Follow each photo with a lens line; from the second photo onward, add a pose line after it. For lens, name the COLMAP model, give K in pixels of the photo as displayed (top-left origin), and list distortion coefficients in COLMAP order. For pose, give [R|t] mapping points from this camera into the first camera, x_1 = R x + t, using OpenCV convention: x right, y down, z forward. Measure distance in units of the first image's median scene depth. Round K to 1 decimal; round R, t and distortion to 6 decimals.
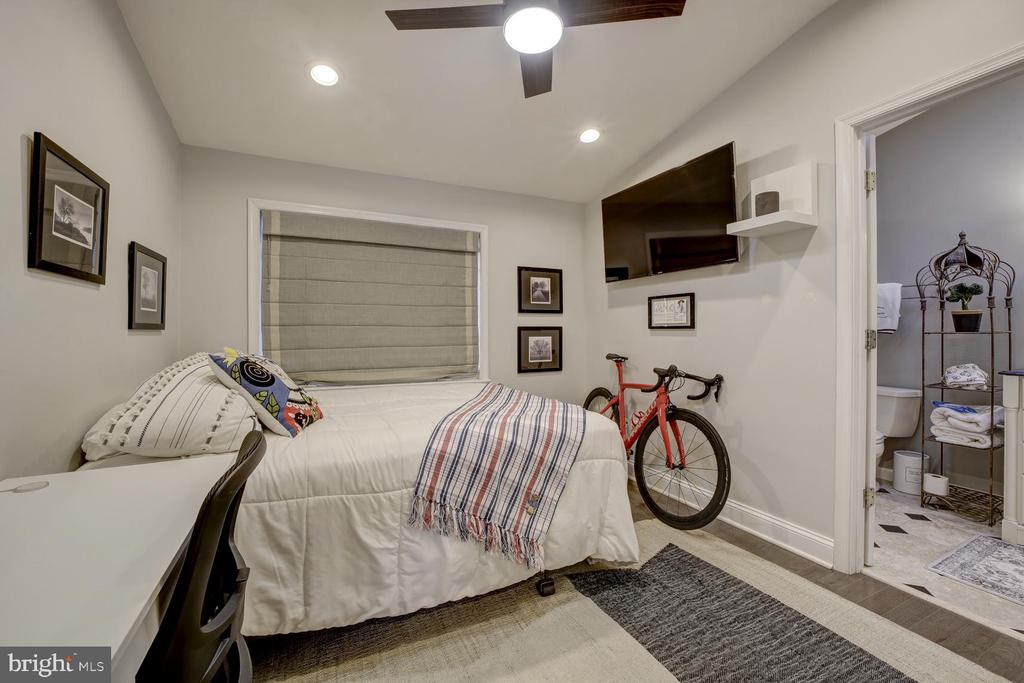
lens RADIAL K [[413.5, 0, 505.0], [0, 413.5, 341.1], [0, 0, 1]] dist [-0.033723, 0.000215]
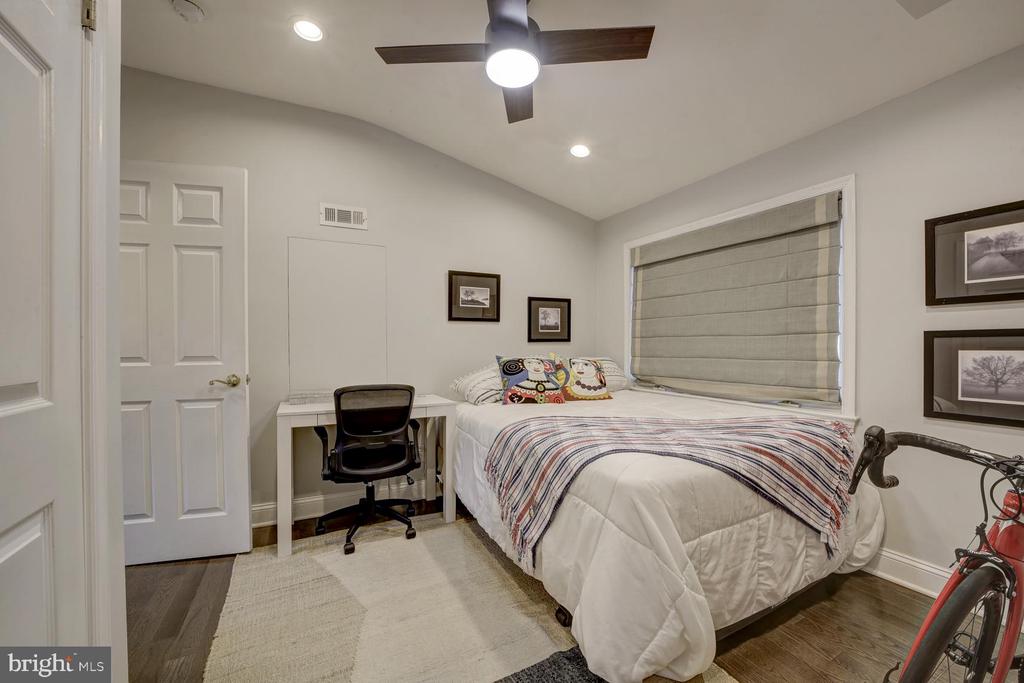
lens RADIAL K [[413.5, 0, 505.0], [0, 413.5, 341.1], [0, 0, 1]] dist [-0.033723, 0.000215]
pose [[0.015910, -0.003781, -0.999866, 0.595839], [-0.013515, 0.999901, -0.003996, -0.014046], [0.999782, 0.013577, 0.015857, 0.481878]]
